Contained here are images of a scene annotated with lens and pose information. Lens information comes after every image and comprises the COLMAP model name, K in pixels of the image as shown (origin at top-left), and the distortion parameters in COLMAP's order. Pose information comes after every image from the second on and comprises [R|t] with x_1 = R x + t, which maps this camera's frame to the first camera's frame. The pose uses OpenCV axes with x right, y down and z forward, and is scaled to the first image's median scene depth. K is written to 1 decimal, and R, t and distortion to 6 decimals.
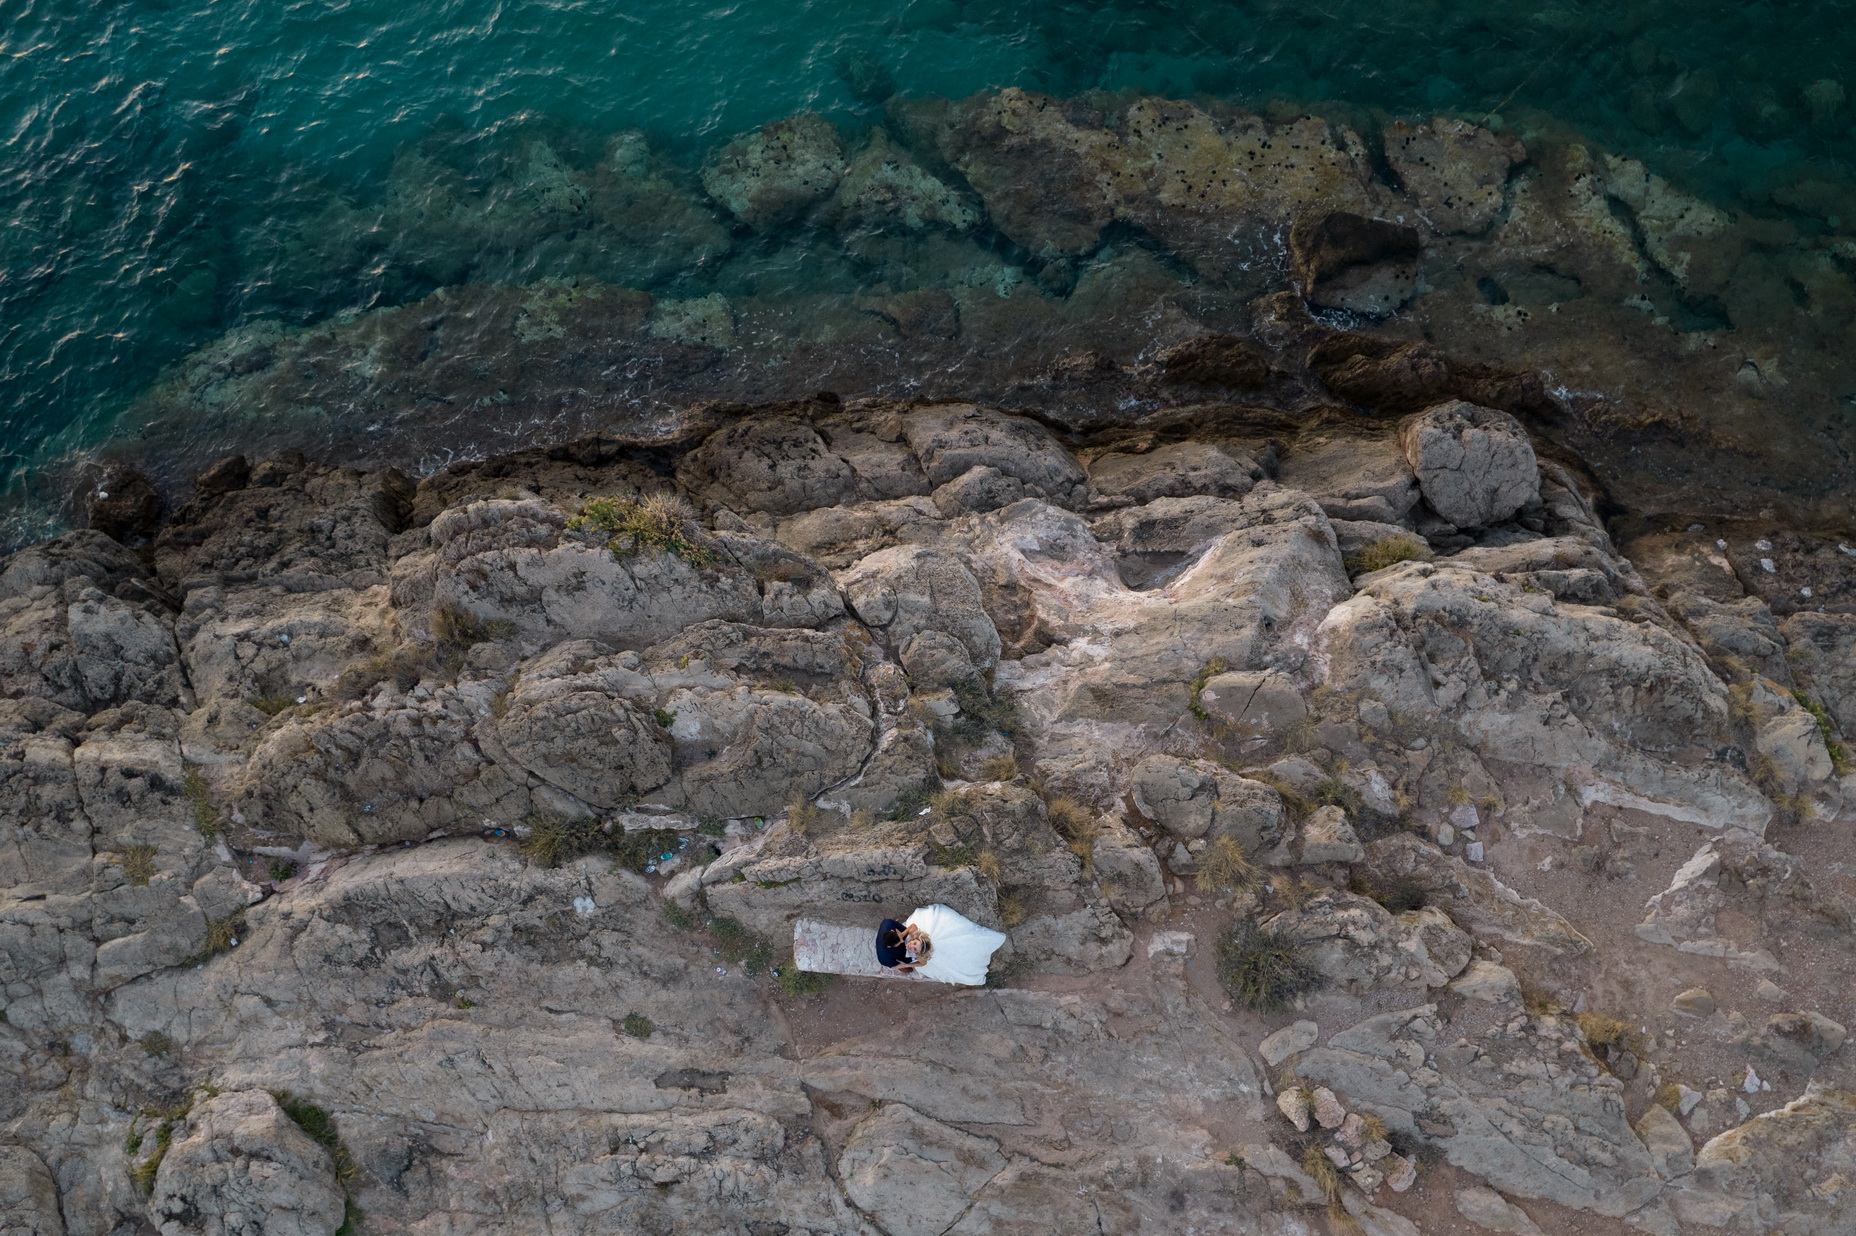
lens RADIAL K [[1205.0, 0, 936.4], [0, 1205.0, 656.6], [0, 0, 1]] dist [-0.052317, 0.050048]
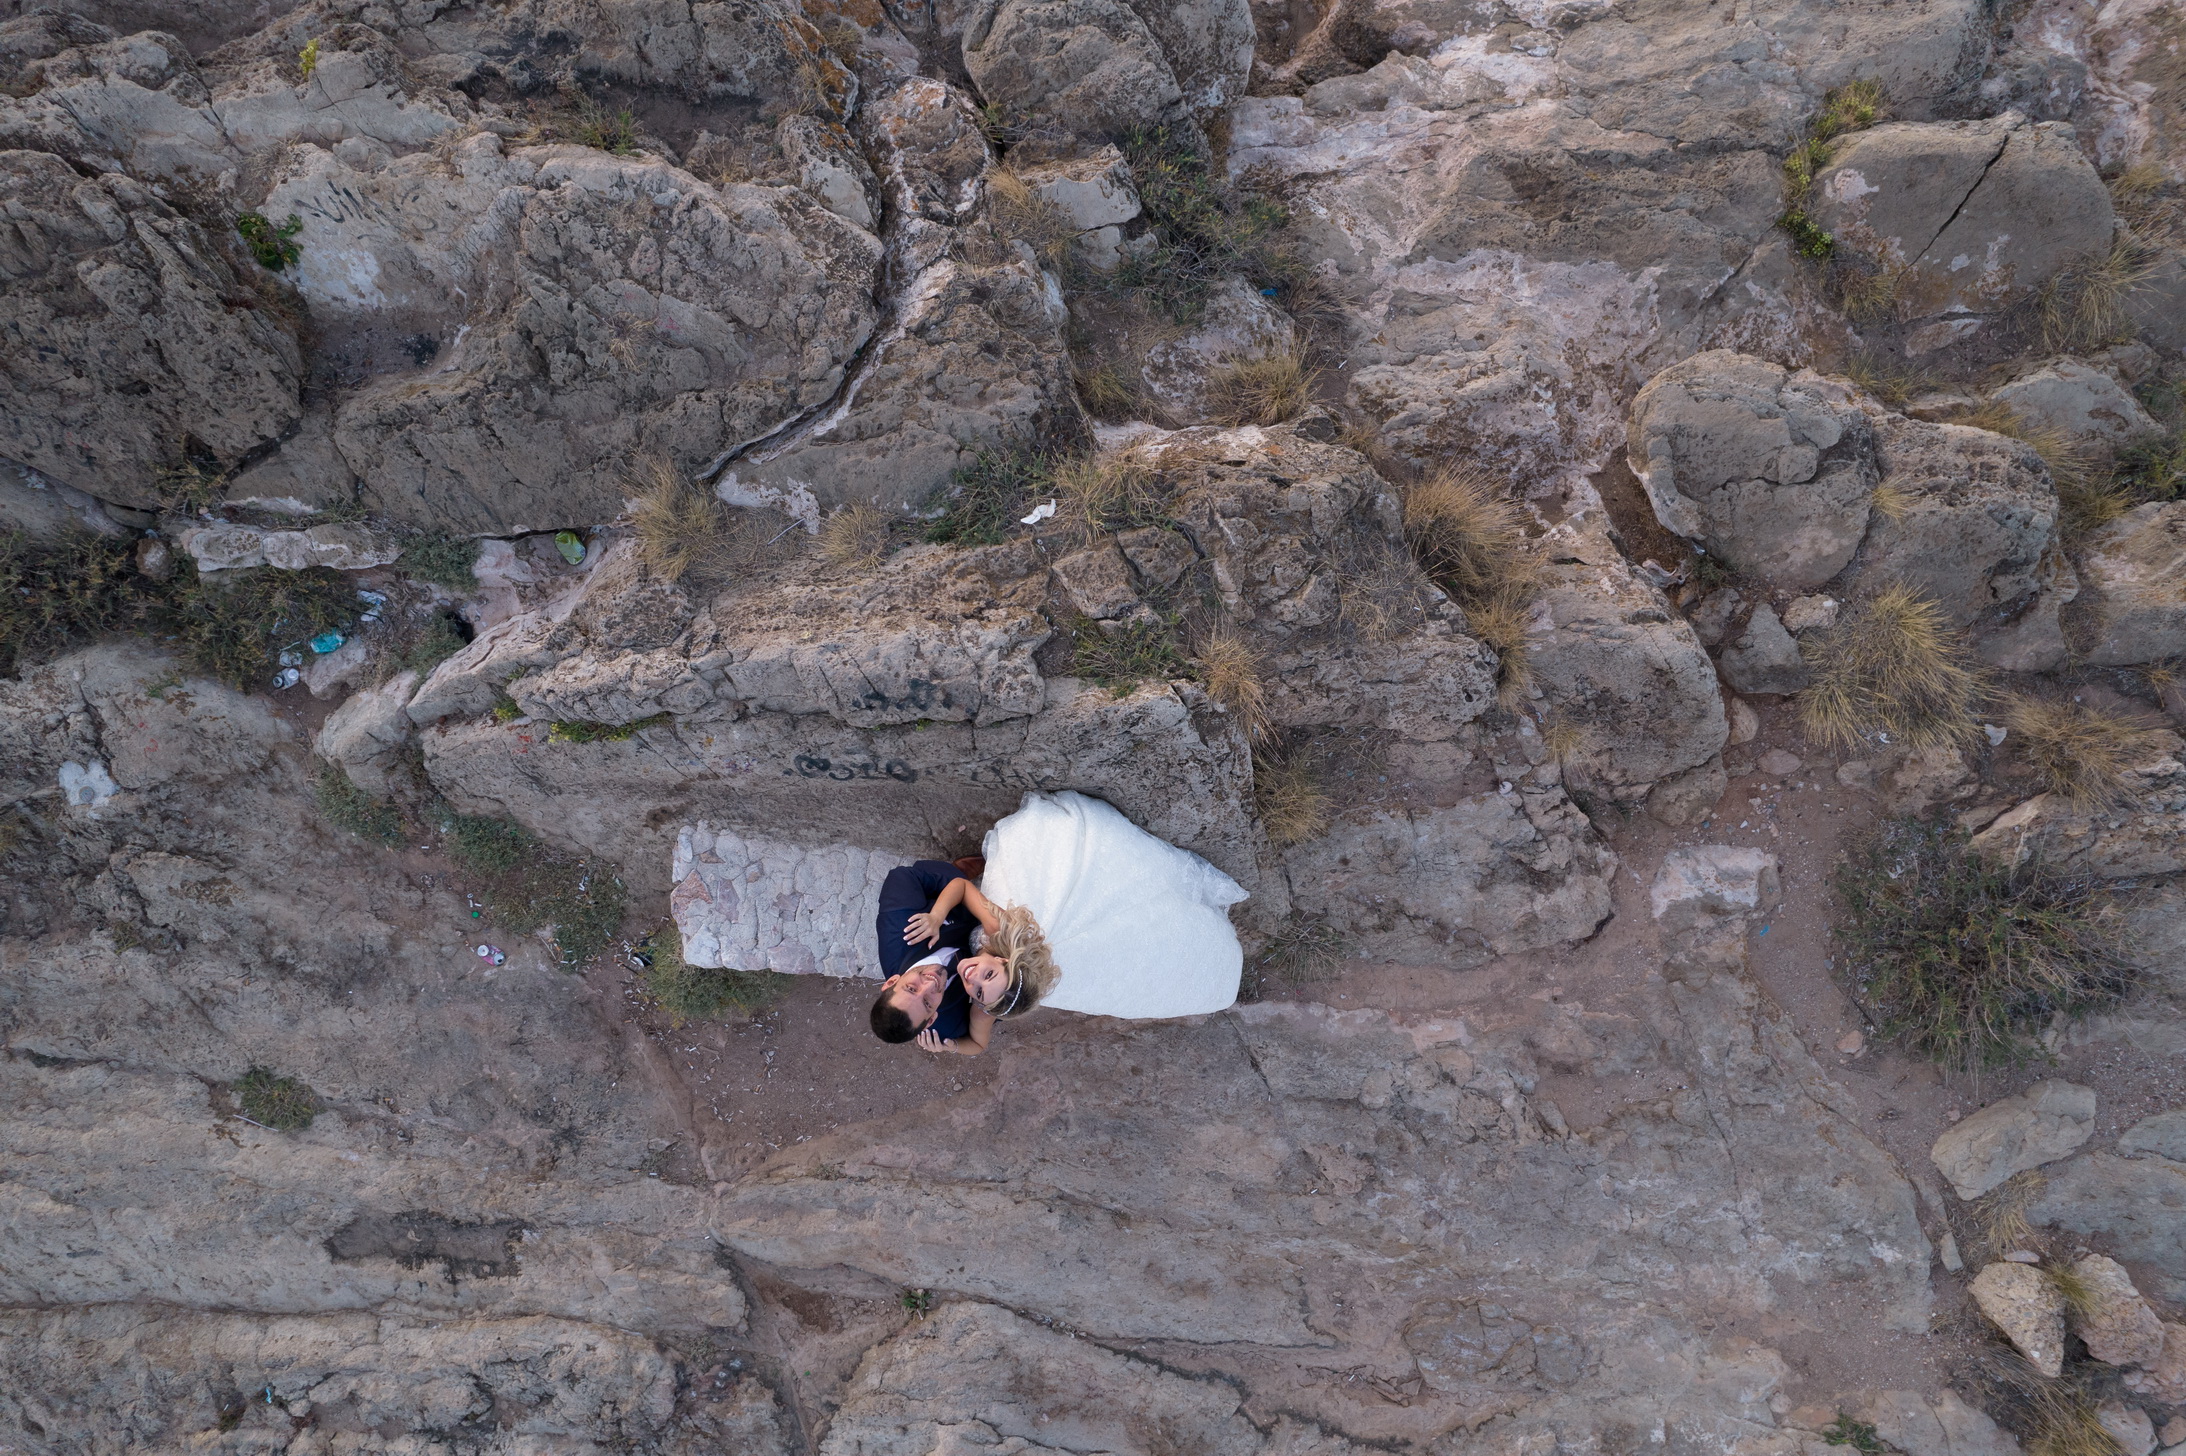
lens RADIAL K [[1419.3, 0, 1102.9], [0, 1419.3, 773.4], [0, 0, 1]] dist [-0.052317, 0.050048]
pose [[0.999700, -0.004908, 0.024013, -0.001554], [-0.002637, 0.952524, 0.304451, 0.077641], [-0.024367, -0.304423, 0.952225, 0.603885]]
